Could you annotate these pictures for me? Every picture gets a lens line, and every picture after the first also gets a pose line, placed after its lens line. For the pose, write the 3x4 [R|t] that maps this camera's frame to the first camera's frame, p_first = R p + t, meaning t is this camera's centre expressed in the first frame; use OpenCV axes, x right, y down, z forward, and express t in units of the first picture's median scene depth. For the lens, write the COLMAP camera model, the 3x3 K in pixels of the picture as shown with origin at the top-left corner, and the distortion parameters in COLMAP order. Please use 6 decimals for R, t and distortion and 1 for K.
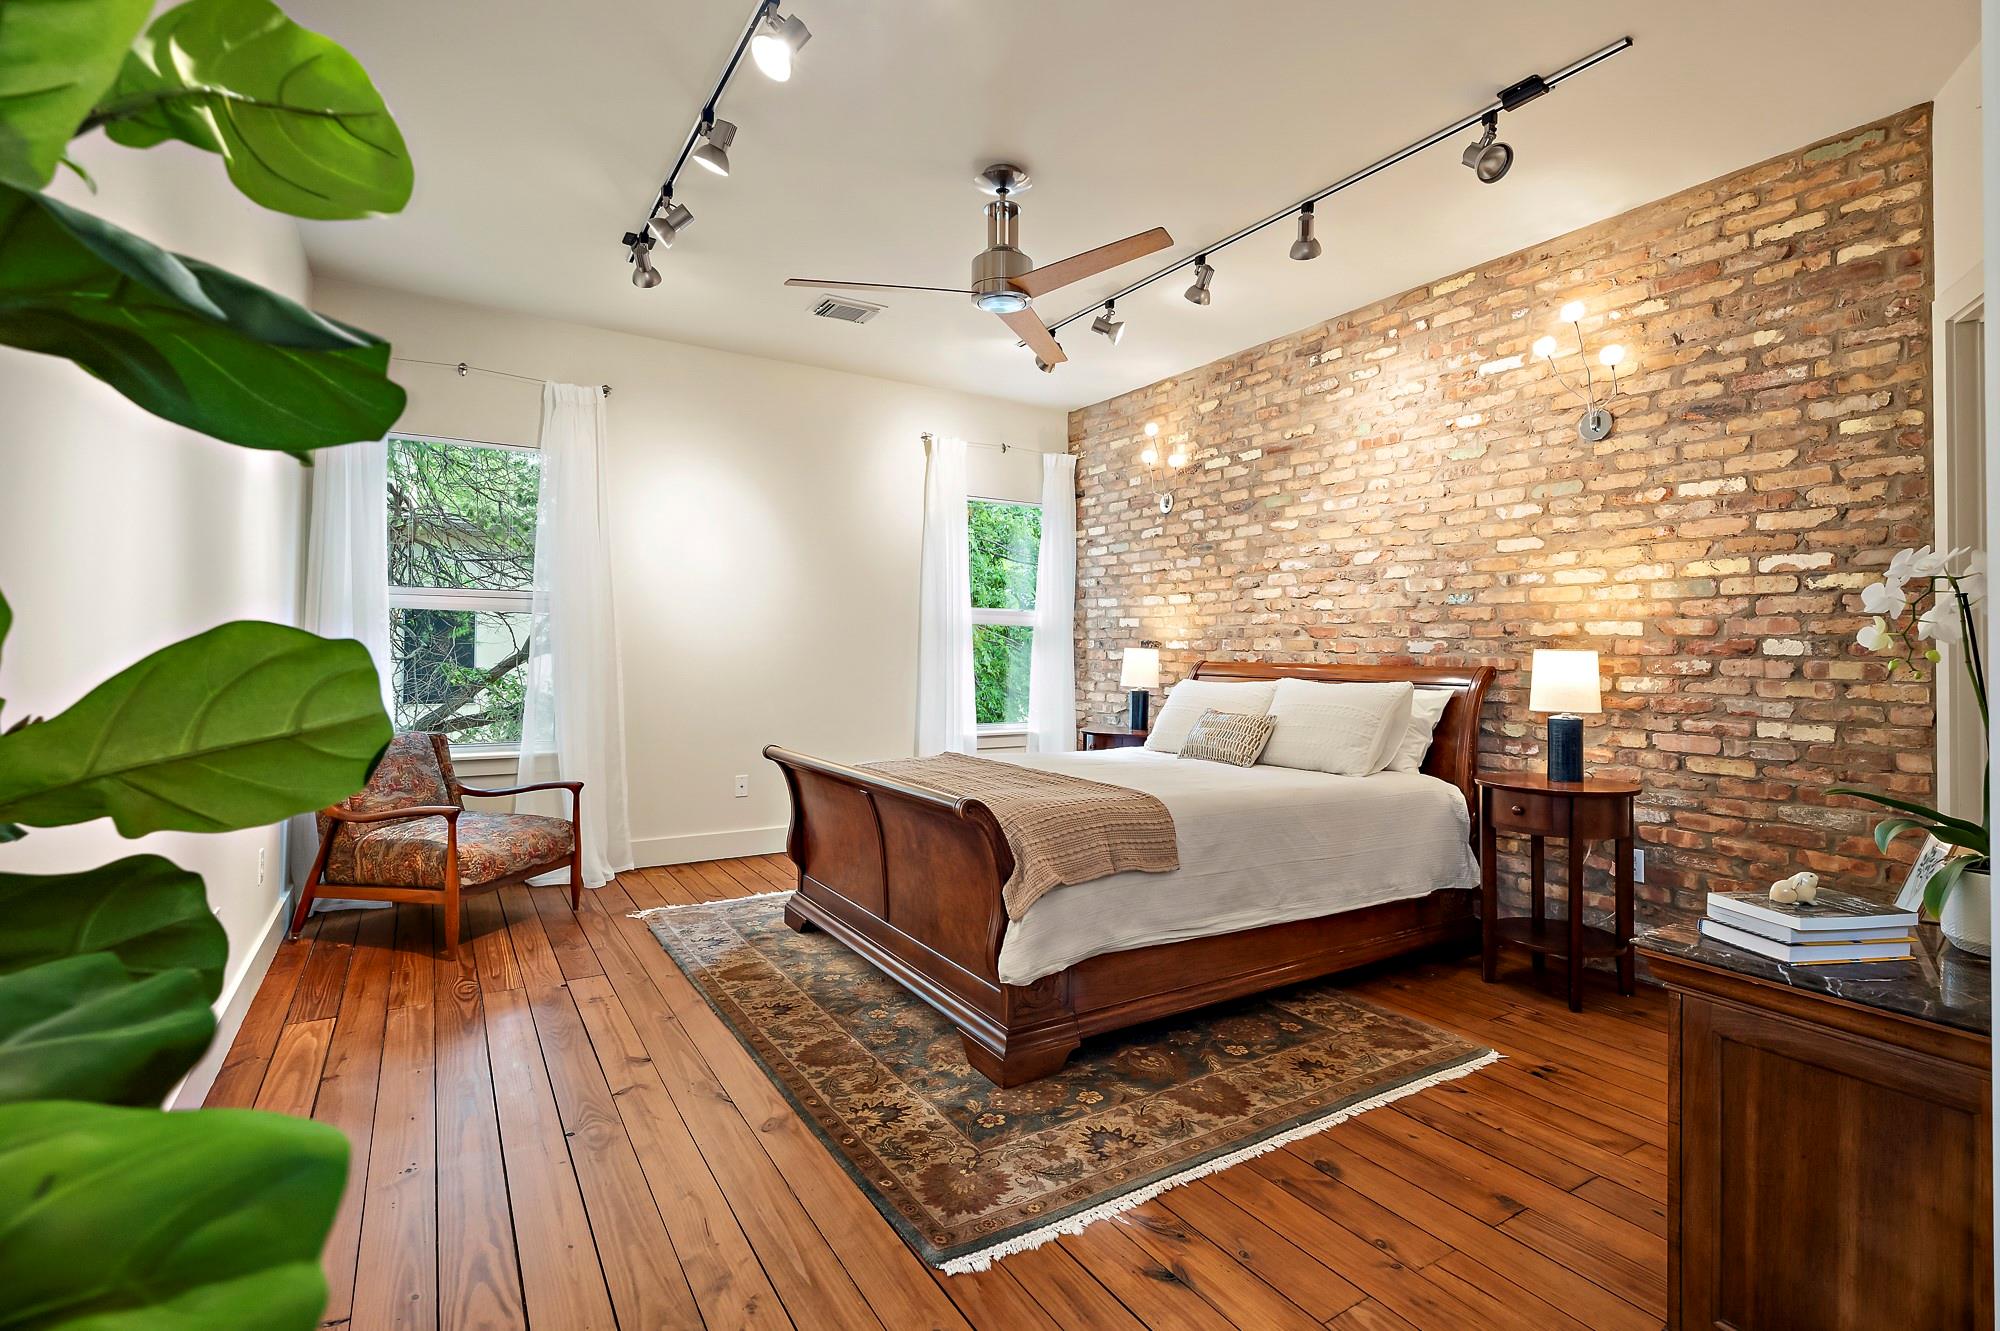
lens RADIAL K [[930.0, 0, 1004.0], [0, 930.0, 655.9], [0, 0, 1]] dist [-0.000176, 0.000631]
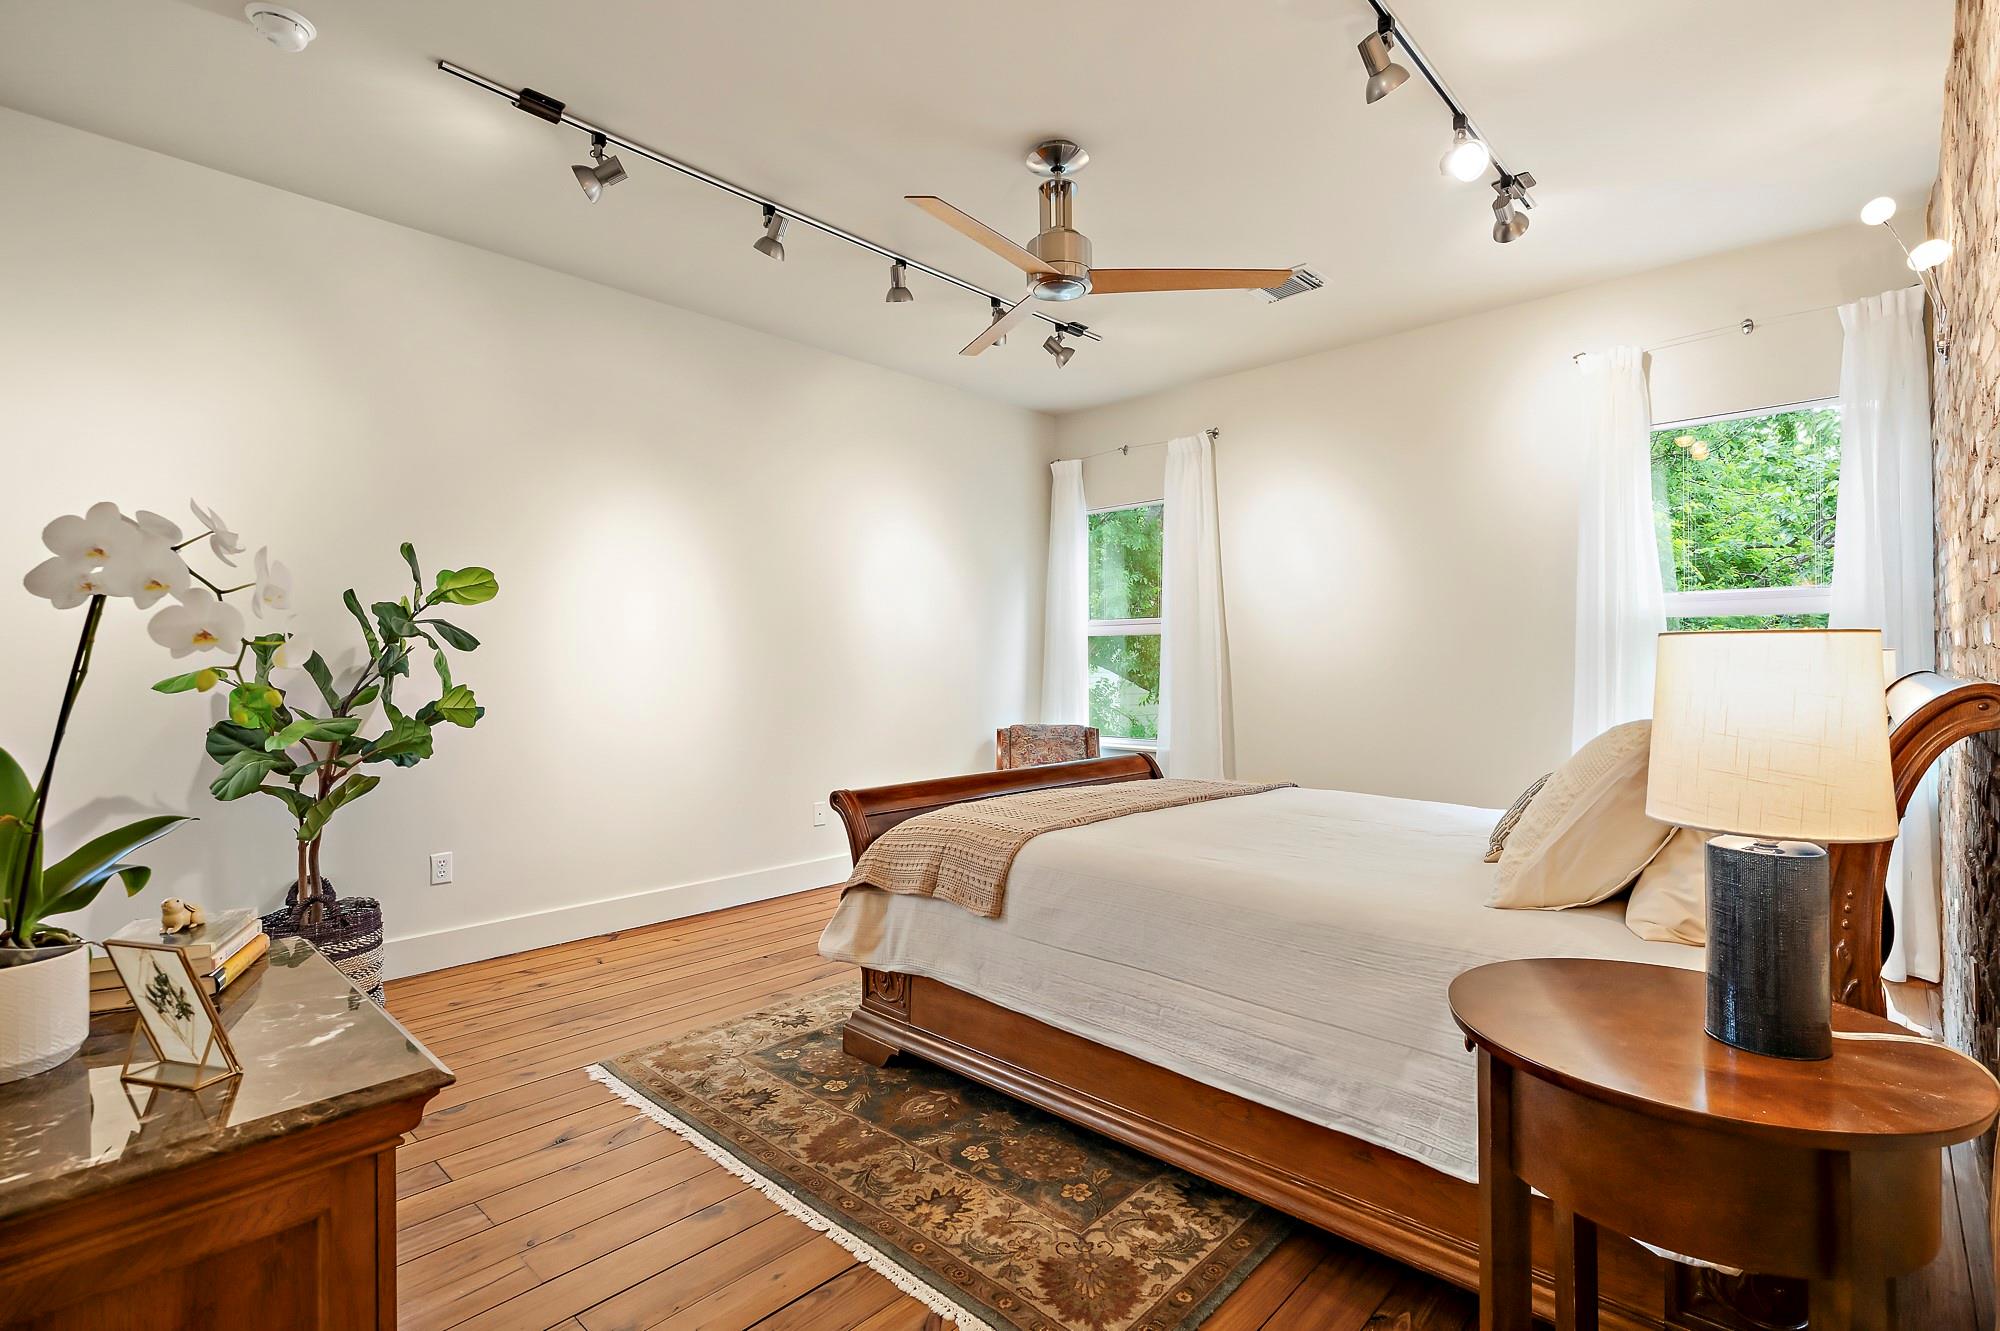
lens RADIAL K [[930.0, 0, 1001.9], [0, 930.0, 670.1], [0, 0, 1]] dist [-0.000176, 0.000631]
pose [[0.256214, -0.008519, -0.966583, 1.109660], [0.002182, 0.999964, -0.008235, 0.017181], [0.966618, 0.000001, 0.256223, 0.879760]]
